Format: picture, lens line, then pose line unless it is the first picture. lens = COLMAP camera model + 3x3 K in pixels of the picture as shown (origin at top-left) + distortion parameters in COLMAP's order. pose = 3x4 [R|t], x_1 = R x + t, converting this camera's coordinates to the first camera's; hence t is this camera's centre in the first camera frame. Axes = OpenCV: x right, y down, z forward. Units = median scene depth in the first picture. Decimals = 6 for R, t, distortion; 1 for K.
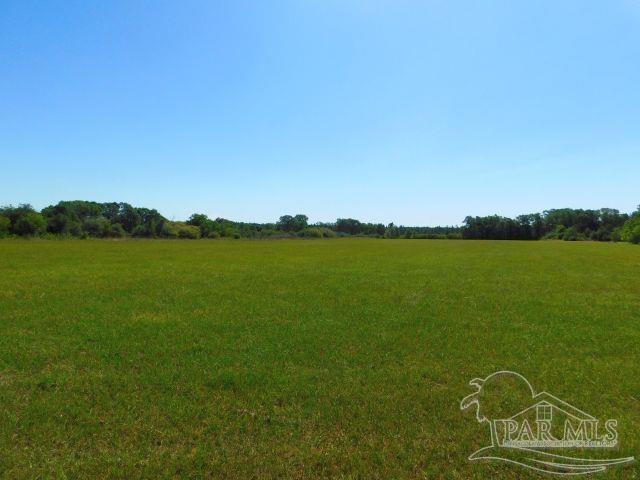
lens RADIAL K [[423.6, 0, 320.9], [0, 423.6, 238.0], [0, 0, 1]] dist [-0.073097, 0.060231]
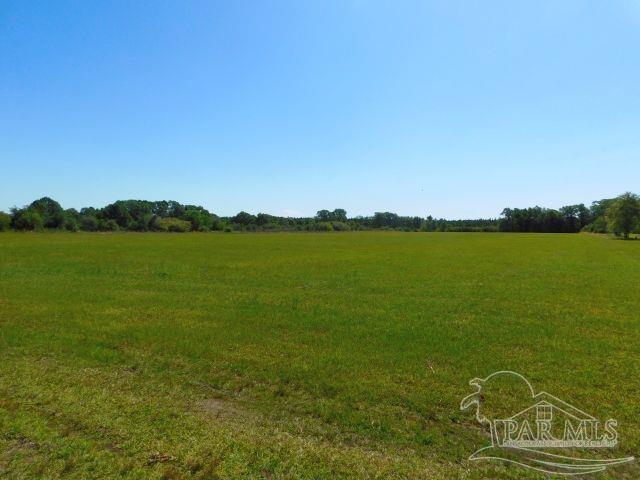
lens RADIAL K [[423.6, 0, 320.9], [0, 423.6, 238.0], [0, 0, 1]] dist [-0.073097, 0.060231]
pose [[0.980190, -0.000966, -0.198058, 0.127350], [0.003825, 0.999894, 0.014055, 0.001449], [0.198023, -0.014534, 0.980090, -0.028896]]
